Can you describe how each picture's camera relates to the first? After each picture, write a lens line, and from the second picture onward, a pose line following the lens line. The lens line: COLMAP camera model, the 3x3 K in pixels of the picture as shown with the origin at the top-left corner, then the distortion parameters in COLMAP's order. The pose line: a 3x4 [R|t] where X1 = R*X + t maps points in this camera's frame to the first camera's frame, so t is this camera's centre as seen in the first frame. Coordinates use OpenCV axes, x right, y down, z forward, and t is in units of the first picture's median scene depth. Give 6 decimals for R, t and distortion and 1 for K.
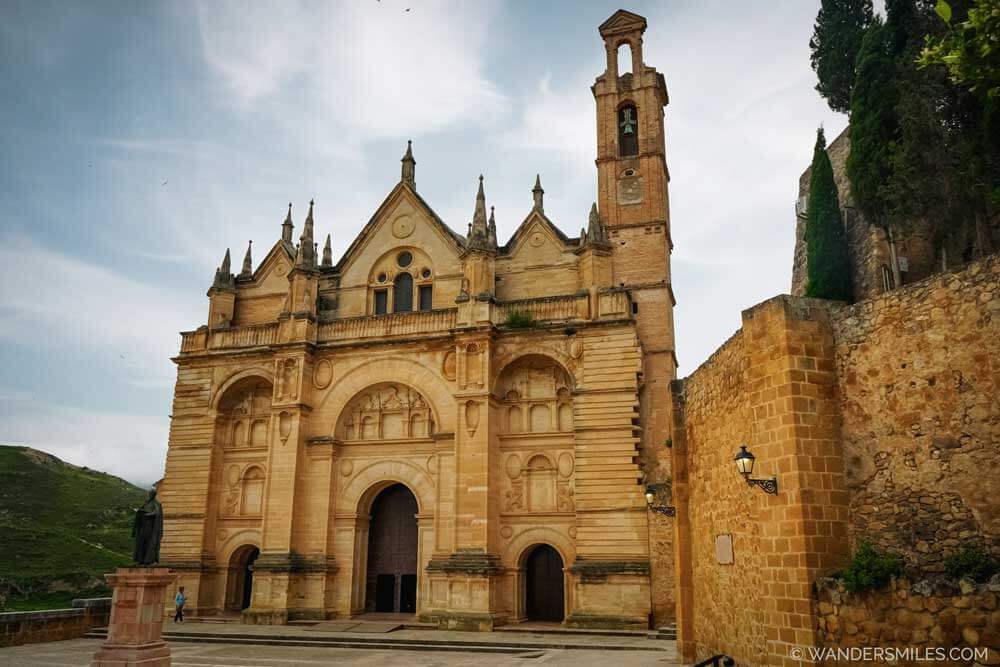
lens RADIAL K [[773.4, 0, 500.7], [0, 773.4, 334.0], [0, 0, 1]] dist [0.002531, 0.001561]
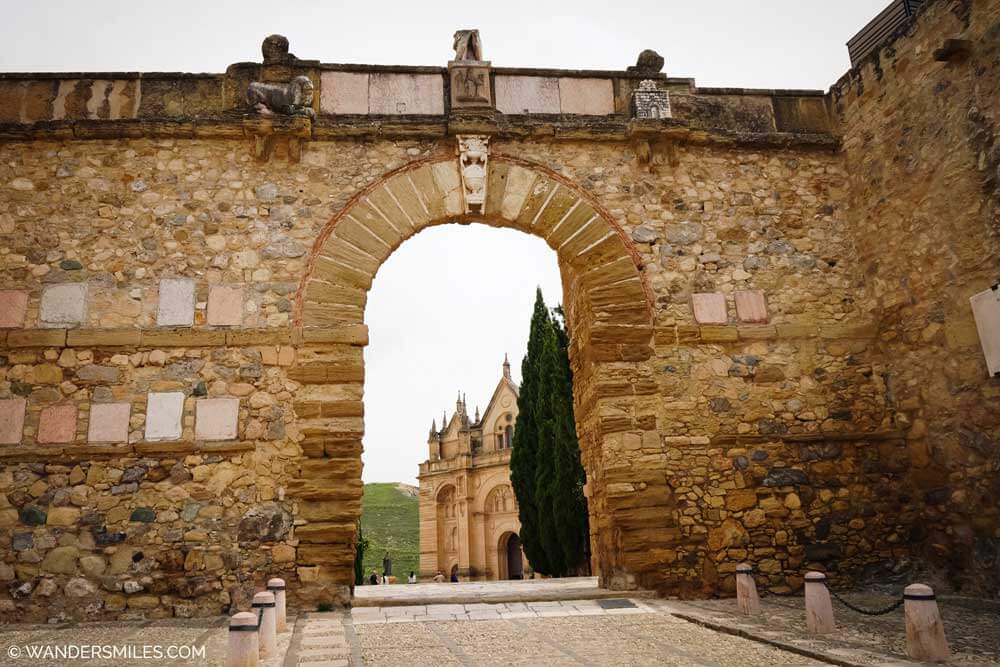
lens RADIAL K [[773.4, 0, 499.5], [0, 773.4, 333.1], [0, 0, 1]] dist [0.002531, 0.001561]
pose [[0.908245, -0.163283, -0.385267, 0.682802], [0.160746, 0.986224, -0.039030, -0.246399], [0.386332, -0.026481, 0.921980, -0.876920]]
